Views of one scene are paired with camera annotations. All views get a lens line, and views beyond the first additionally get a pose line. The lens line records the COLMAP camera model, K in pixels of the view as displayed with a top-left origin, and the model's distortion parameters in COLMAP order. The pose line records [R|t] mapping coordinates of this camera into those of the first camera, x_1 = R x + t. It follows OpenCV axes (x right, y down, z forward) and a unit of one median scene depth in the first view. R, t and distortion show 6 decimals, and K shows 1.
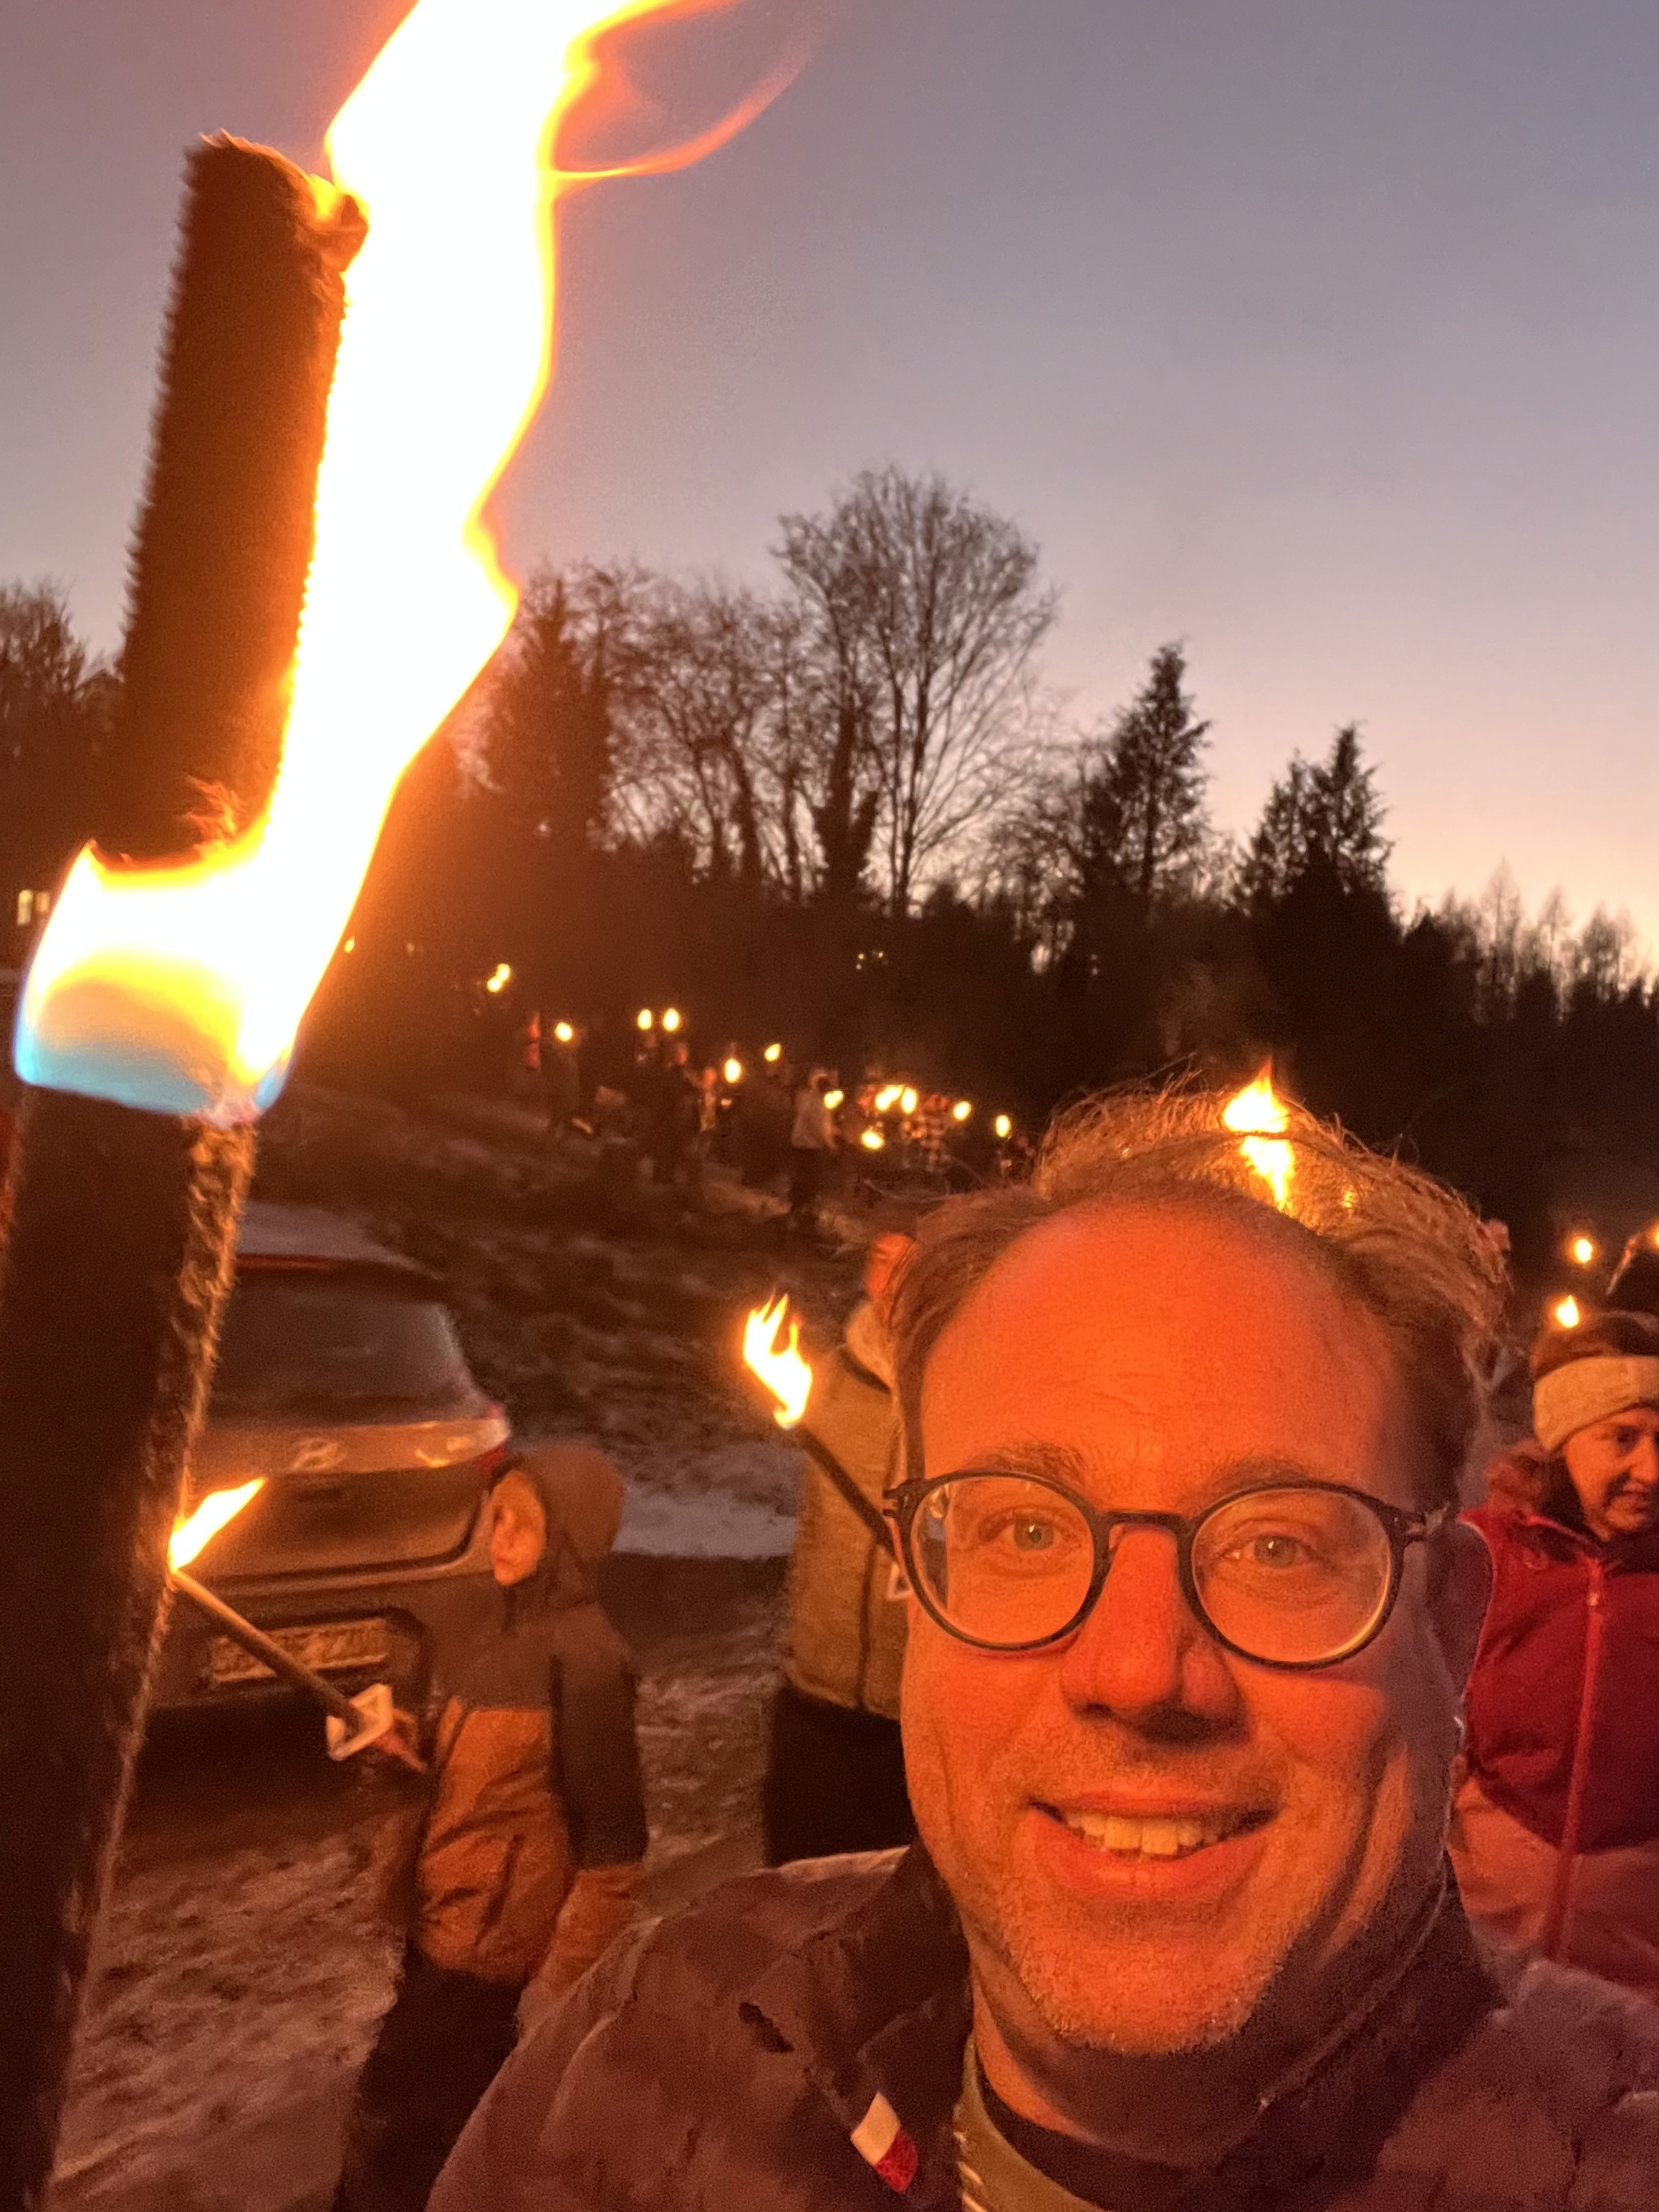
lens RADIAL K [[1952.5, 0, 829.5], [0, 1952.5, 1106.0], [0, 0, 1]] dist [0.006799, 0.000533]
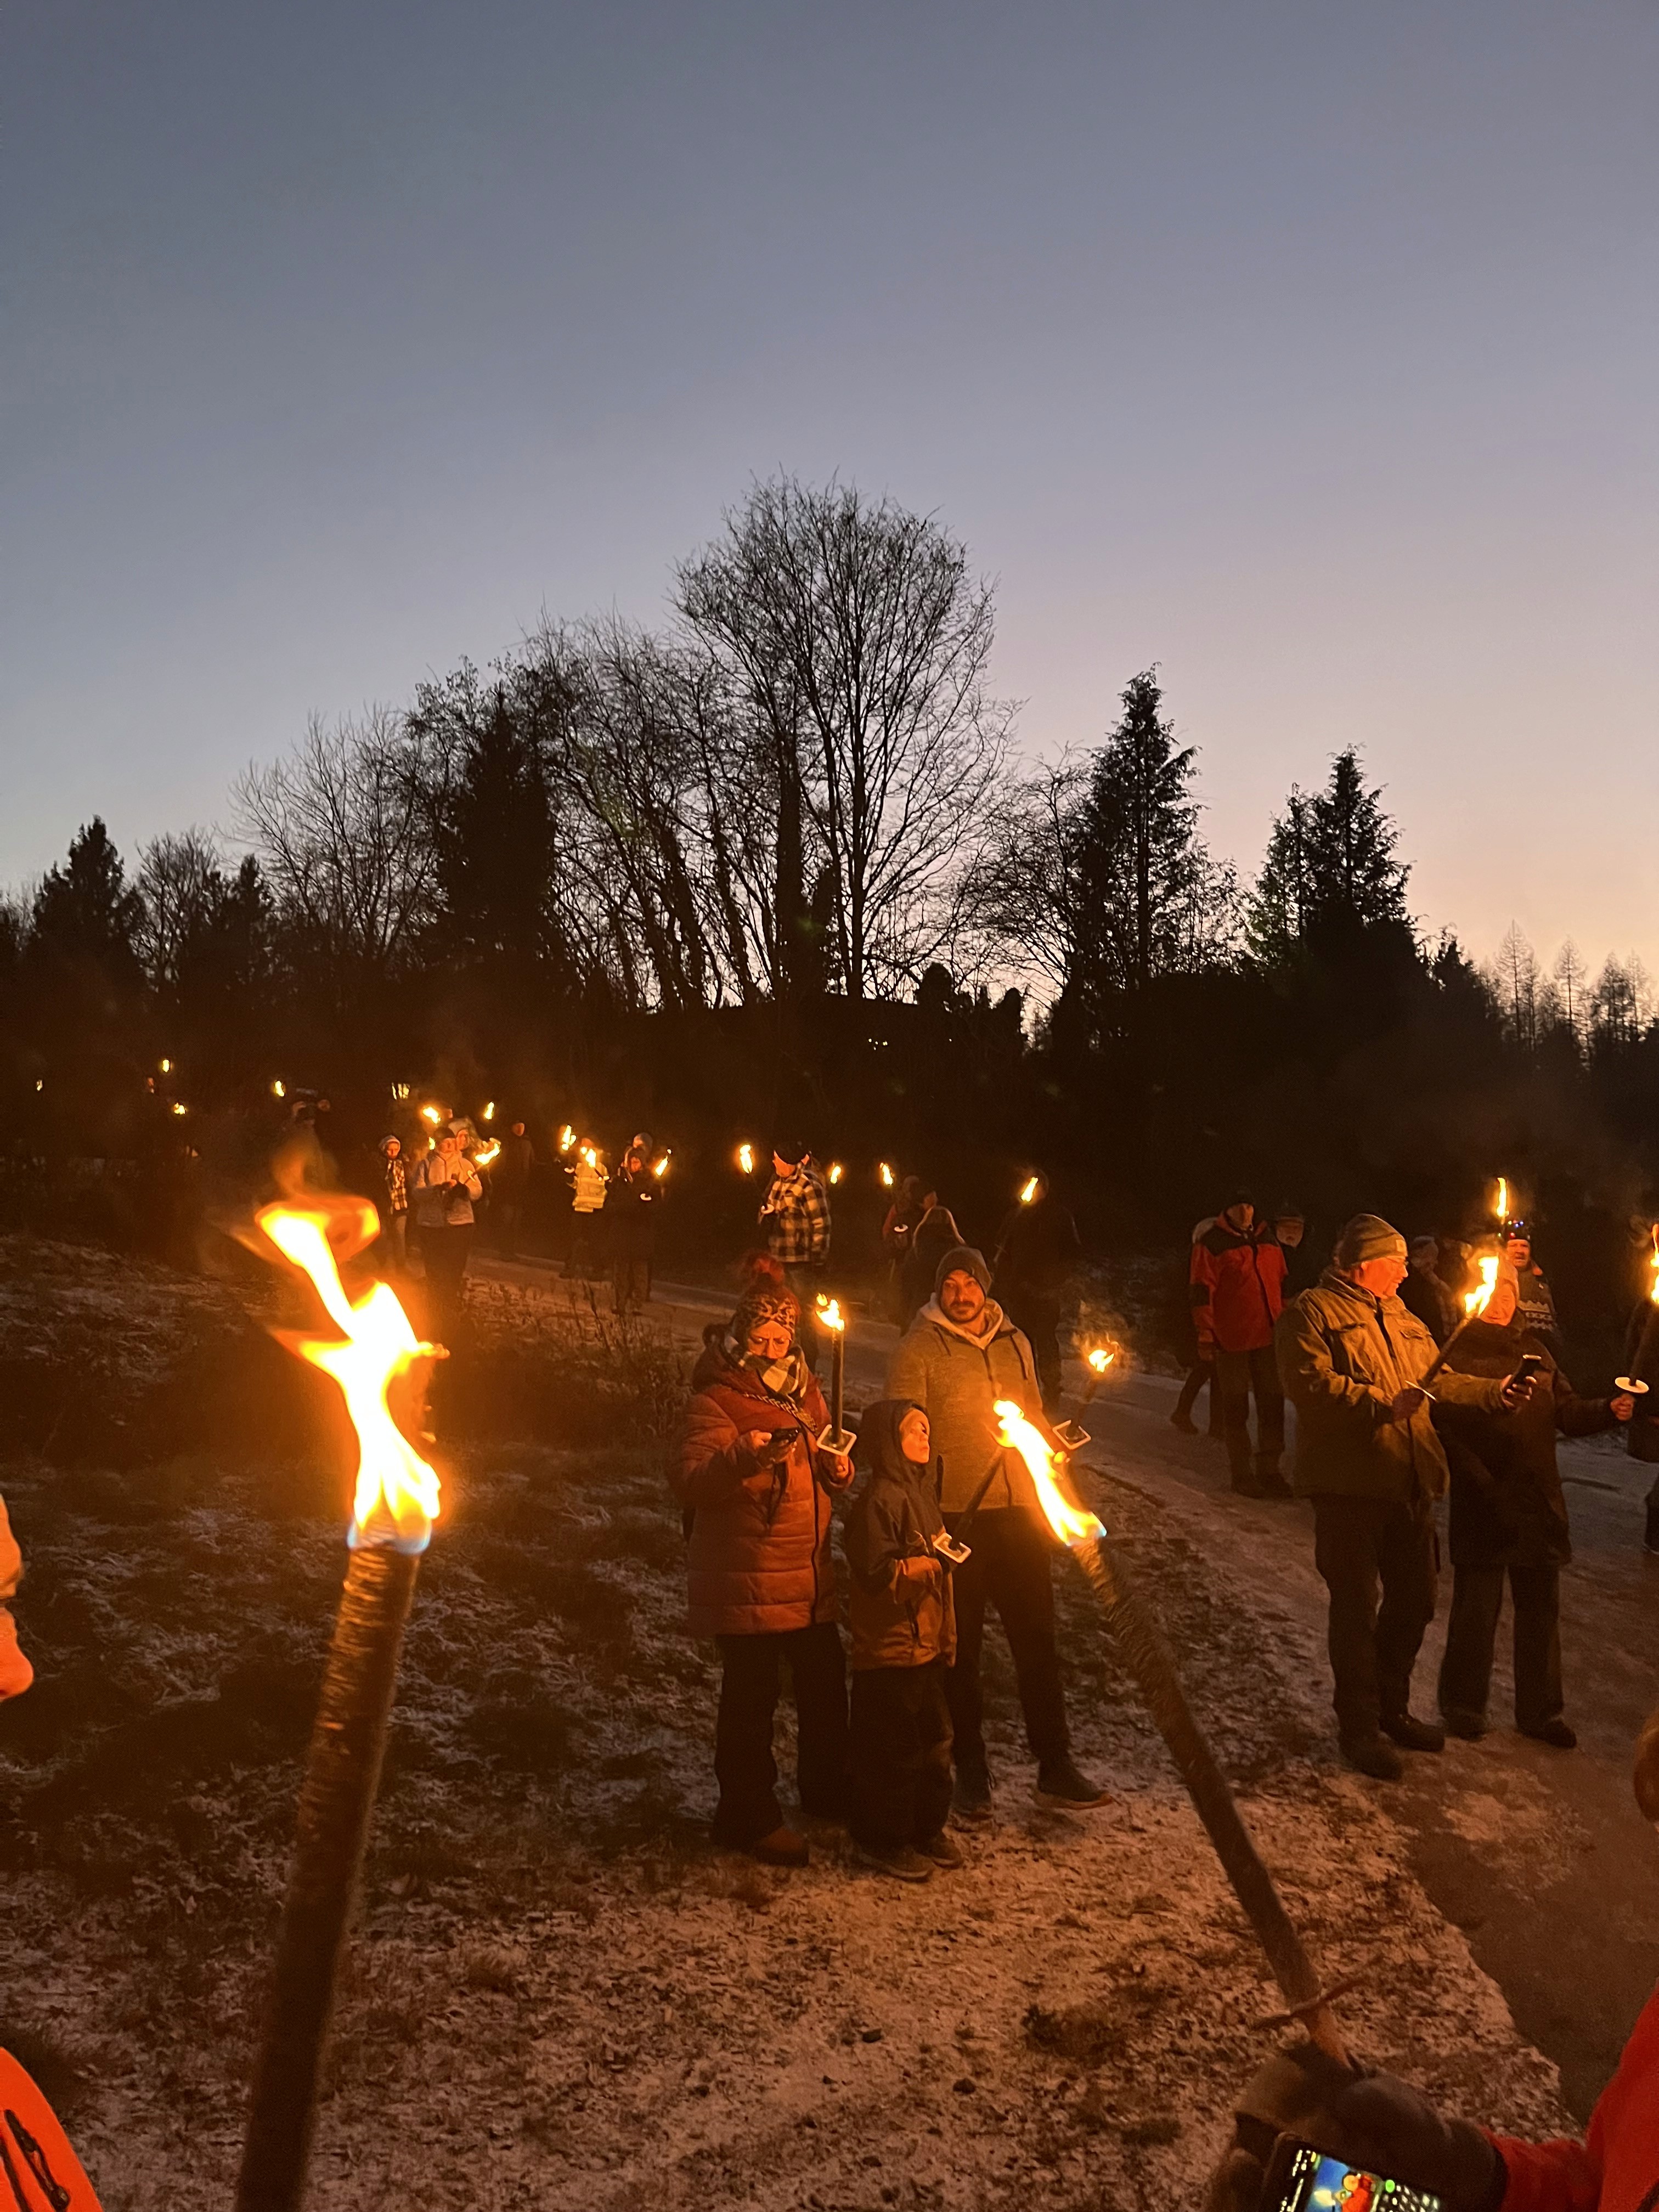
lens RADIAL K [[1652.8, 0, 826.1], [0, 1652.8, 1145.6], [0, 0, 1]] dist [-0.008087, -0.000553]
pose [[0.992058, -0.105532, -0.068440, 0.051536], [0.102009, 0.993366, -0.053083, 0.013185], [0.073588, 0.045680, 0.996242, 0.198860]]
